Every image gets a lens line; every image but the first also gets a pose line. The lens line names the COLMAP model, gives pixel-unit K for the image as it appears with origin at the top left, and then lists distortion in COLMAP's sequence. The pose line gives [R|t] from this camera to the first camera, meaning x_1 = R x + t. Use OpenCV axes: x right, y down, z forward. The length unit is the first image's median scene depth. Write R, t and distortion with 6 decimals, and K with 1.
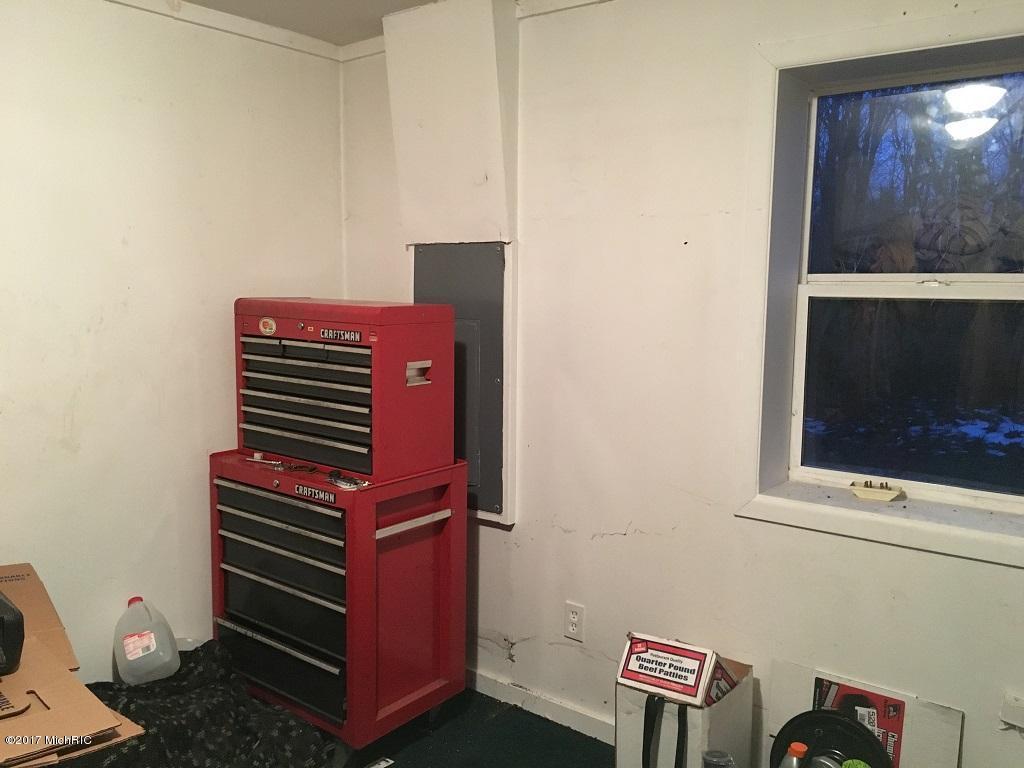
lens RADIAL K [[860.9, 0, 508.9], [0, 860.9, 380.9], [0, 0, 1]] dist [0.077052, -0.098938]
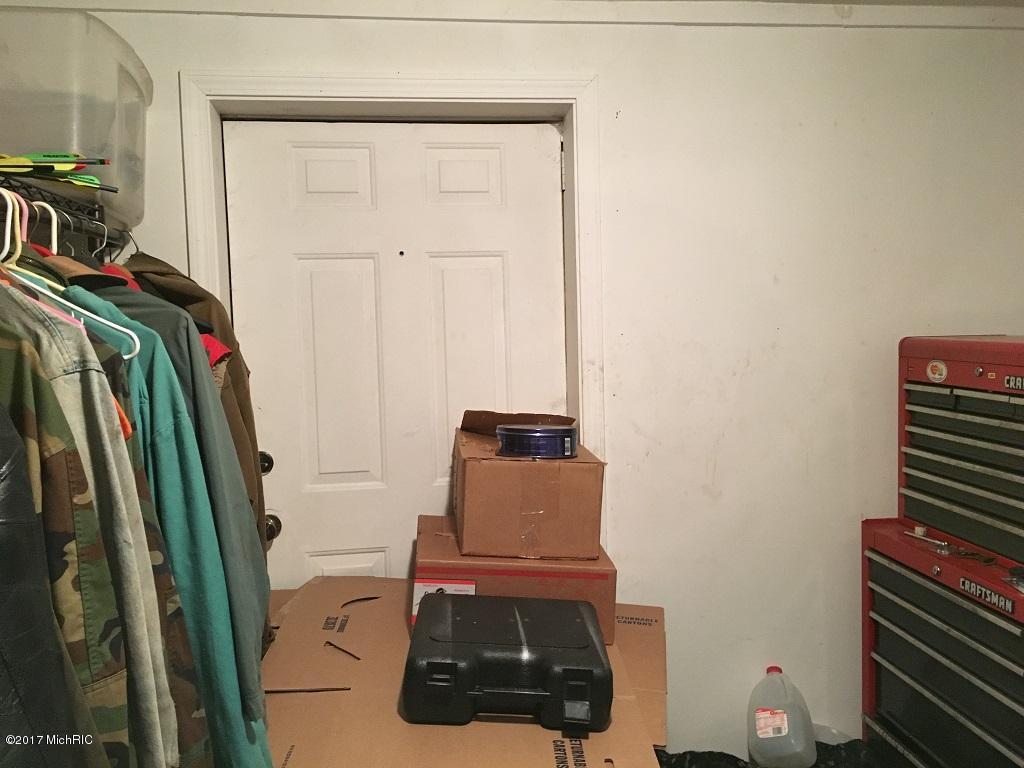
lens RADIAL K [[860.9, 0, 508.9], [0, 860.9, 380.9], [0, 0, 1]] dist [0.077052, -0.098938]
pose [[0.700961, 0.020243, -0.712912, 0.020515], [-0.054936, 0.998160, -0.025672, -0.011556], [0.711081, 0.057159, 0.700783, 0.149048]]
